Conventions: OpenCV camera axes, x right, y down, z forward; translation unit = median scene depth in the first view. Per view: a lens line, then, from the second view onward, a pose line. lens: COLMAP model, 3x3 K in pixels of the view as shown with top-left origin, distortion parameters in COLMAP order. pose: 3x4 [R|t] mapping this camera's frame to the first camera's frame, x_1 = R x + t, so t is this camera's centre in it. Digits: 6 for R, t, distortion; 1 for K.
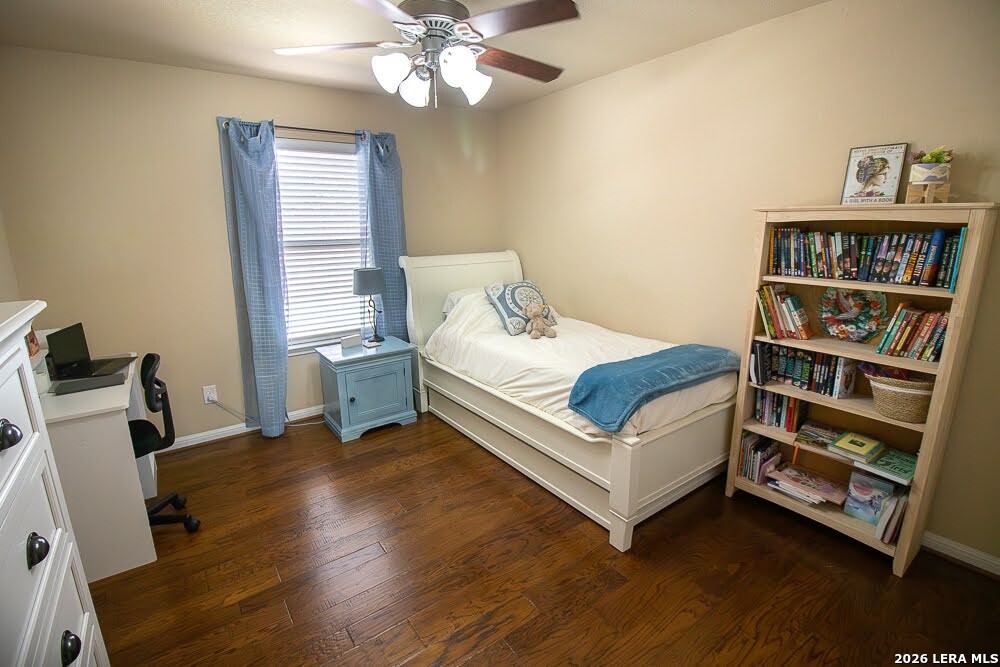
lens RADIAL K [[463.2, 0, 496.0], [0, 463.2, 334.7], [0, 0, 1]] dist [-0.012989, -0.004954]
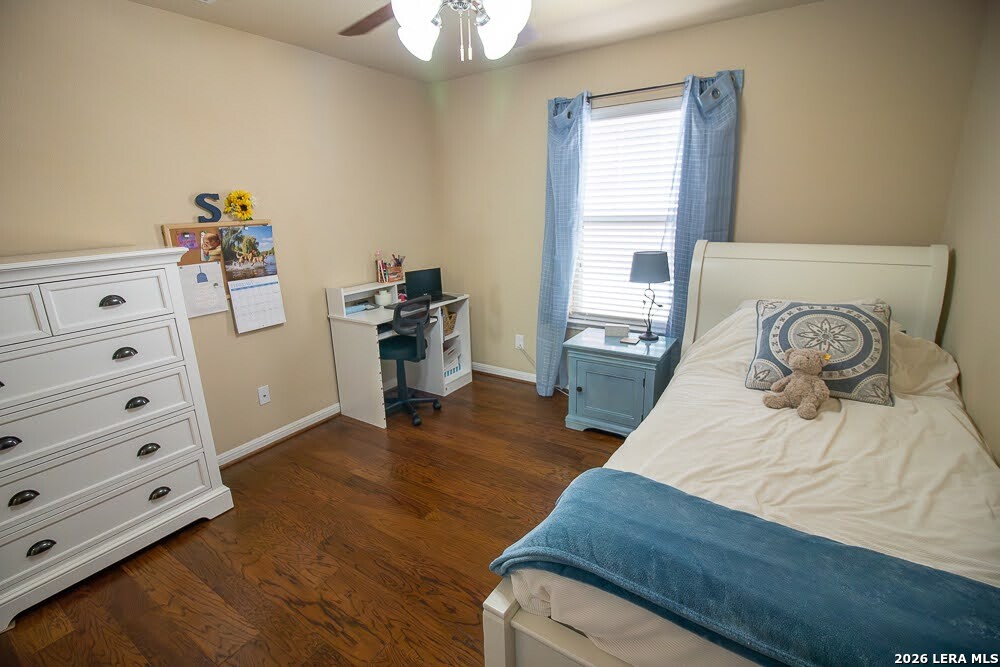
lens RADIAL K [[463.2, 0, 496.6], [0, 463.2, 333.1], [0, 0, 1]] dist [-0.012989, -0.004954]
pose [[0.339747, 0.254765, -0.905355, 0.441616], [-0.190345, 0.961319, 0.199084, -0.120157], [0.921054, 0.104691, 0.375098, 0.469280]]
